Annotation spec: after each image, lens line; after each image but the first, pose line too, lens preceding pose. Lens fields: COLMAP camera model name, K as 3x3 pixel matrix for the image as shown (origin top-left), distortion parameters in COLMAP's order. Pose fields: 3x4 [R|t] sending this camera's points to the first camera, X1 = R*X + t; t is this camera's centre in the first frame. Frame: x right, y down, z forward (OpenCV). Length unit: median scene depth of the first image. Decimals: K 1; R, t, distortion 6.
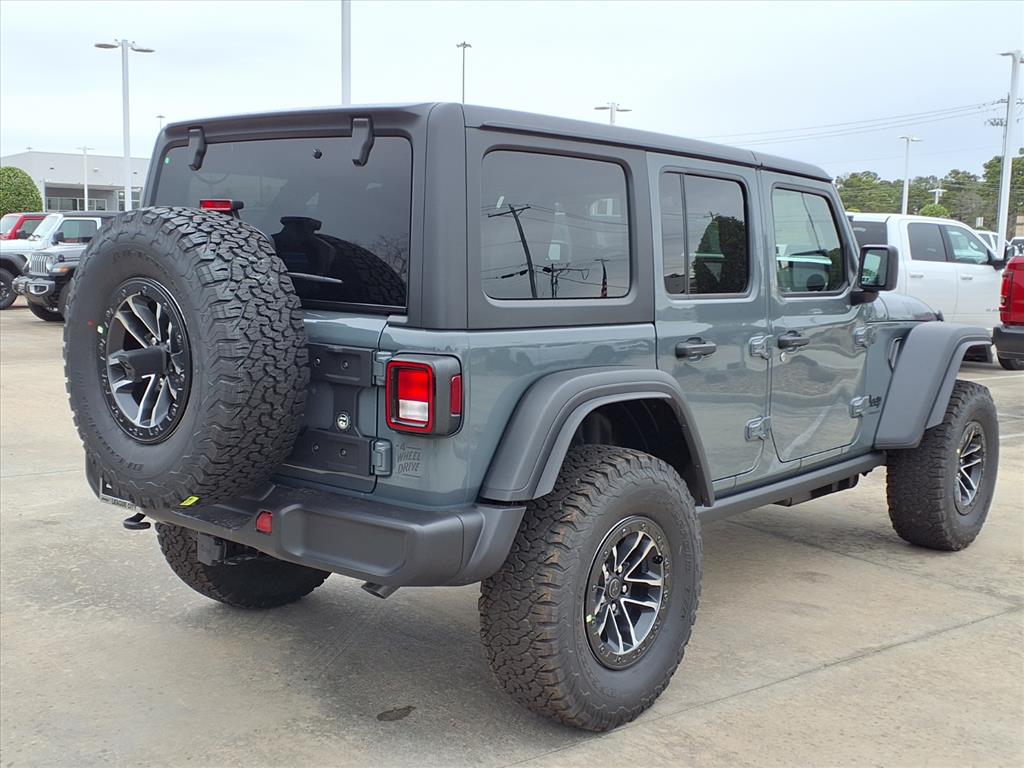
lens RADIAL K [[1149.0, 0, 528.3], [0, 1149.0, 379.6], [0, 0, 1]] dist [0.165704, -0.438028]
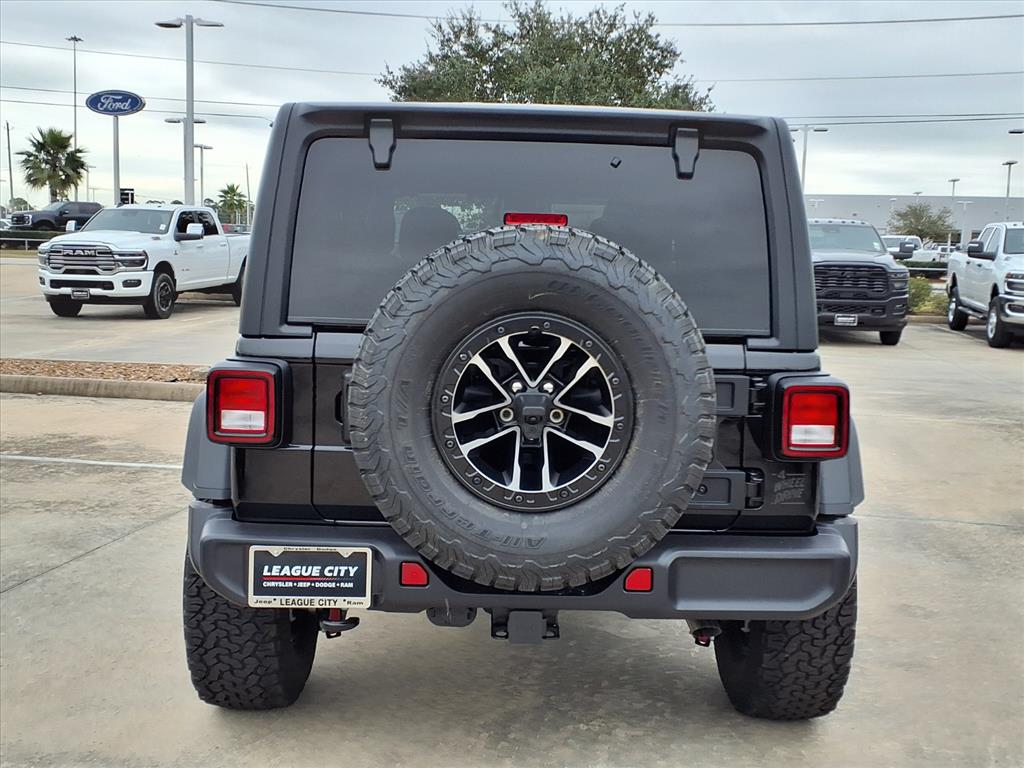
lens RADIAL K [[1132.0, 0, 529.2], [0, 1132.0, 366.3], [0, 0, 1]] dist [0.220002, -0.595957]
pose [[0.750957, -0.076872, 0.655861, -0.825379], [0.068522, 0.996911, 0.038389, -0.076509], [-0.656786, 0.016112, 0.753905, 0.384096]]
